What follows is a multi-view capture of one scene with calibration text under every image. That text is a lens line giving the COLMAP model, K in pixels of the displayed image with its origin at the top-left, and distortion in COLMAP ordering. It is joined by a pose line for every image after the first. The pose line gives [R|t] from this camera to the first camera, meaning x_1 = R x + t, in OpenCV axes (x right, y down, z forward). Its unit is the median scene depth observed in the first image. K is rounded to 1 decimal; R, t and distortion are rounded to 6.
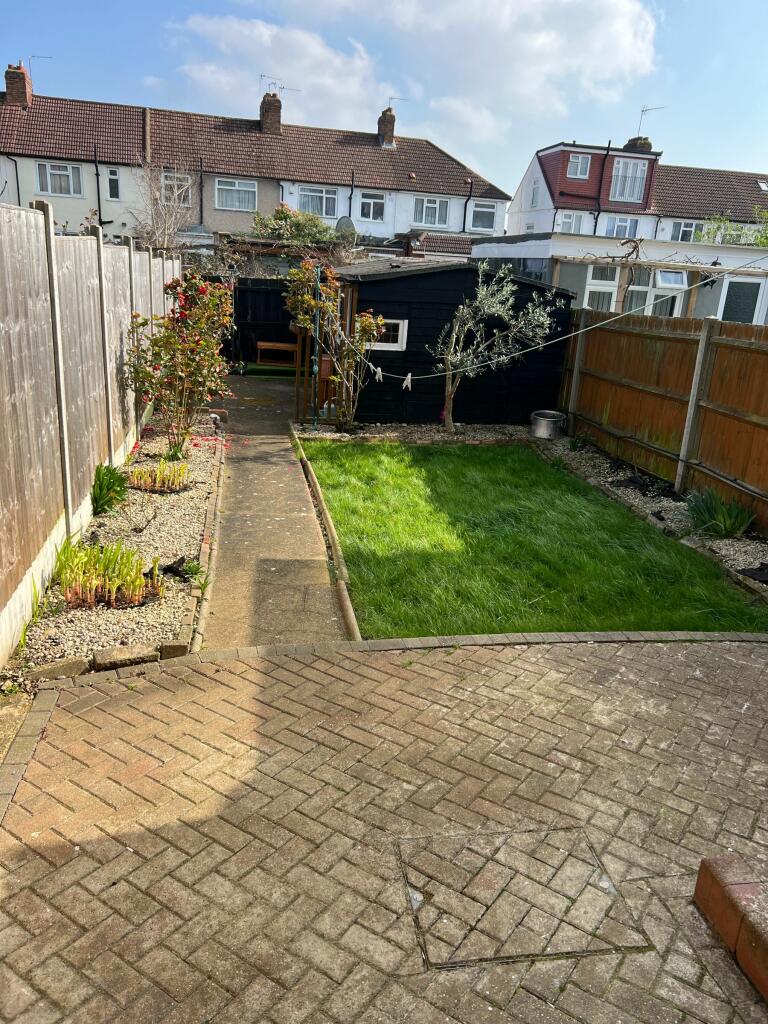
lens RADIAL K [[772.5, 0, 384.3], [0, 772.5, 509.1], [0, 0, 1]] dist [0.035755, -0.039747]
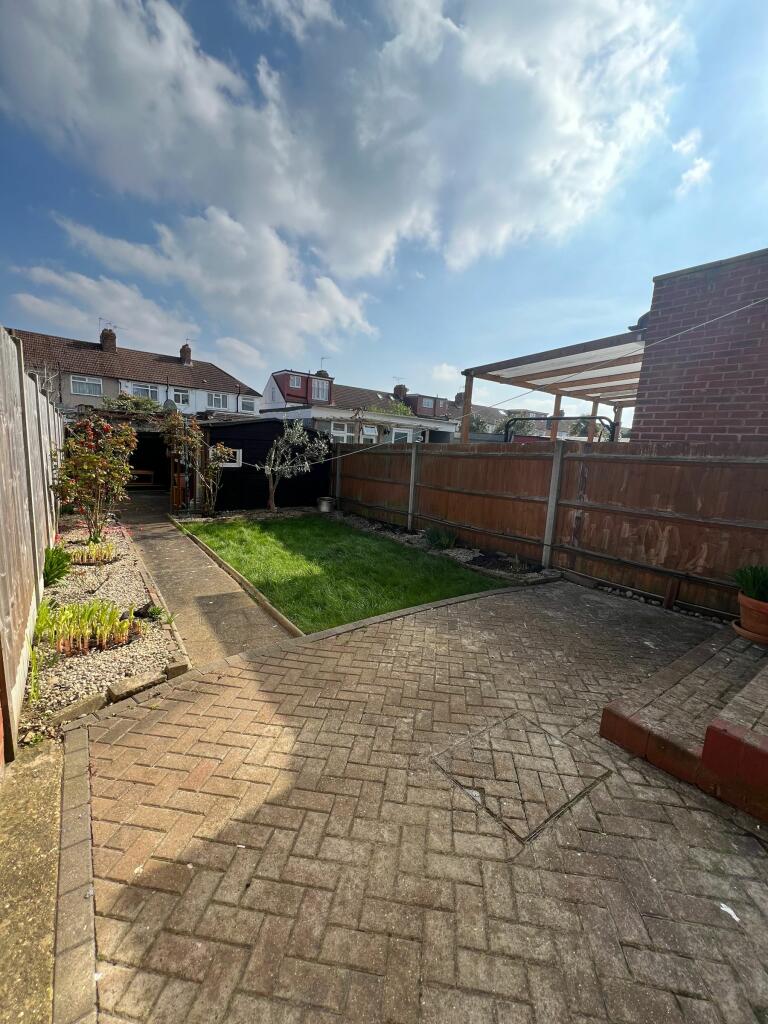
lens RADIAL K [[410.4, 0, 380.1], [0, 410.4, 509.2], [0, 0, 1]] dist [-0.006047, 0.001554]
pose [[0.898447, -0.075302, 0.432576, -0.224406], [0.128440, 0.987164, -0.094921, 0.023944], [-0.419876, 0.140841, 0.896587, 0.195501]]
